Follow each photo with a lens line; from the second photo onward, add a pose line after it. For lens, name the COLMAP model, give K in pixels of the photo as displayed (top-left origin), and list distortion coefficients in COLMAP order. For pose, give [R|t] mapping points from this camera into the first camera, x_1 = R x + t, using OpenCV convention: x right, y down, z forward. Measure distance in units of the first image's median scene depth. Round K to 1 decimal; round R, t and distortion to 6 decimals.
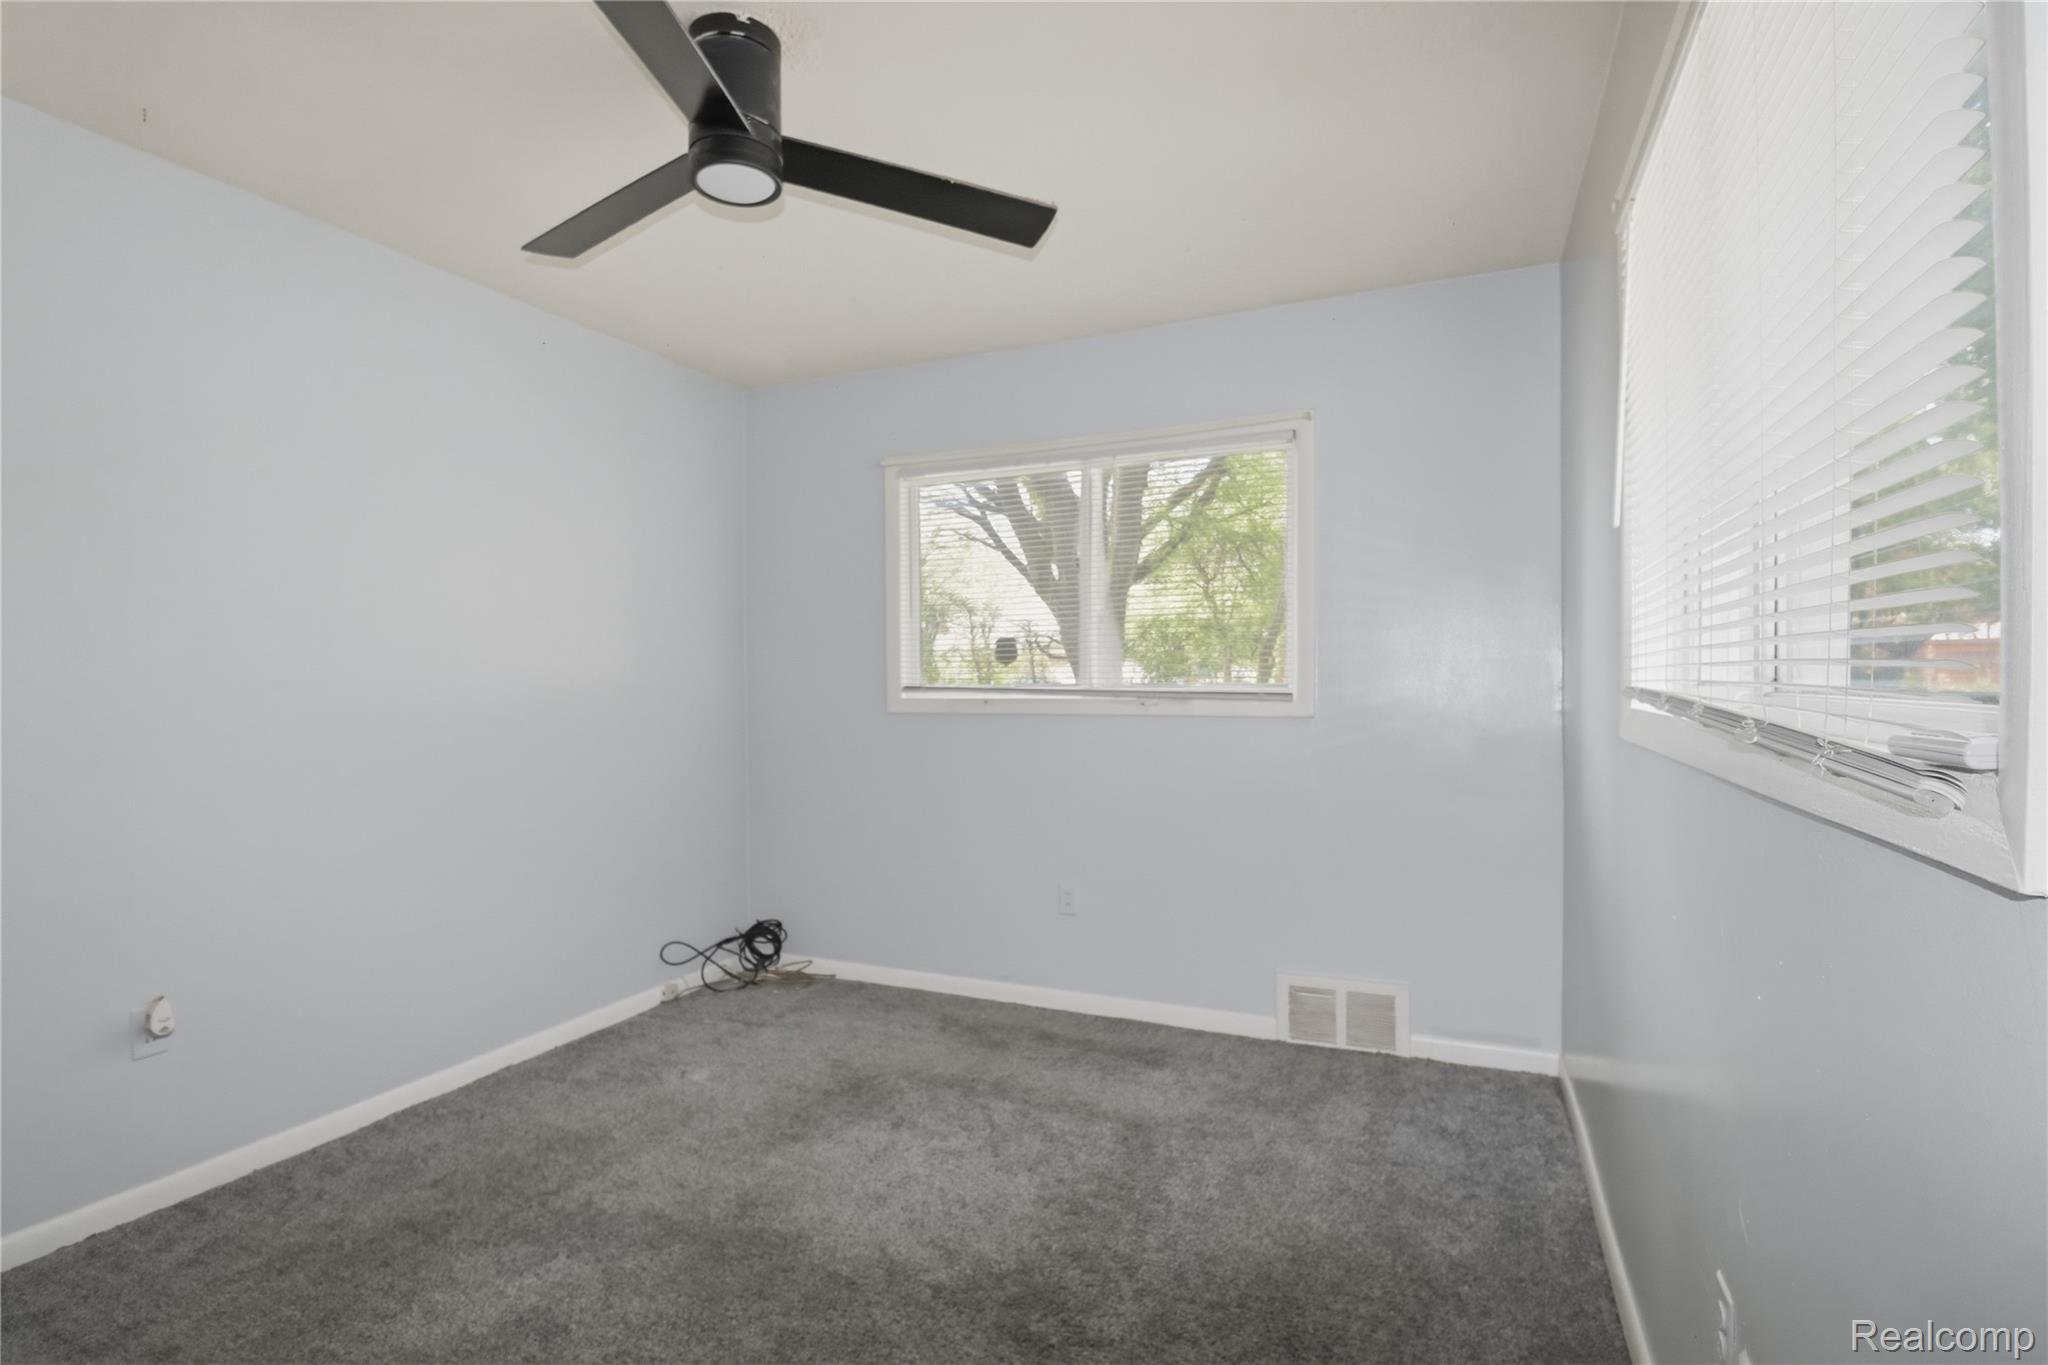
lens RADIAL K [[969.2, 0, 1024.0], [0, 969.2, 682.5], [0, 0, 1]] dist [0.000510, -0.015171]
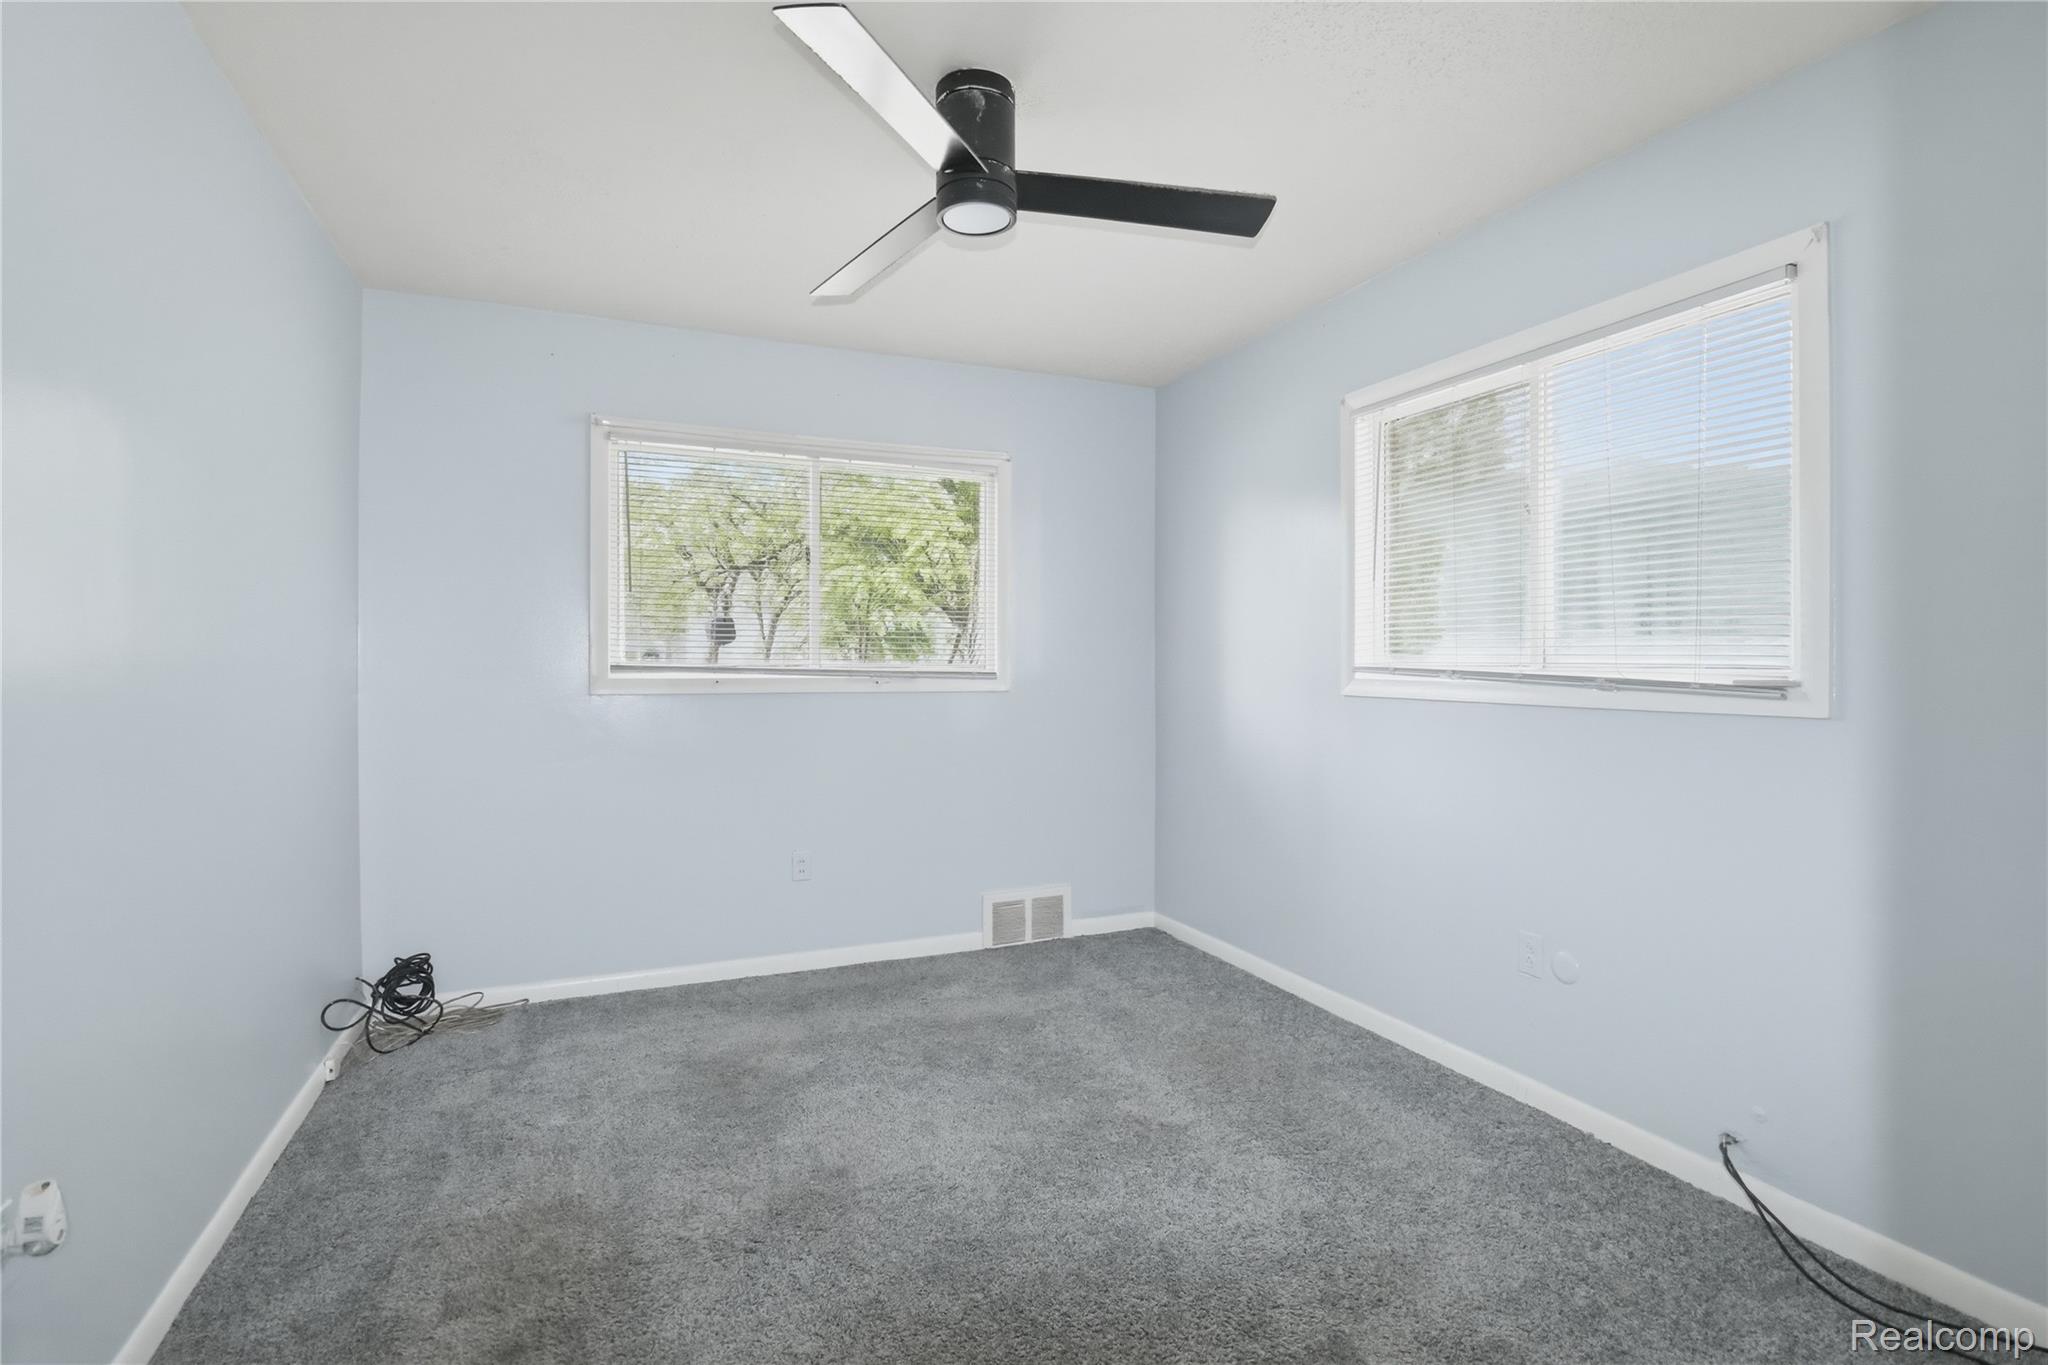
lens RADIAL K [[972.9, 0, 1019.9], [0, 972.9, 670.4], [0, 0, 1]] dist [0.008424, -0.018559]
pose [[0.685644, -0.000325, 0.727937, -0.628243], [-0.007058, 0.999950, 0.007094, -0.000941], [-0.727902, -0.010001, 0.685608, 0.105856]]
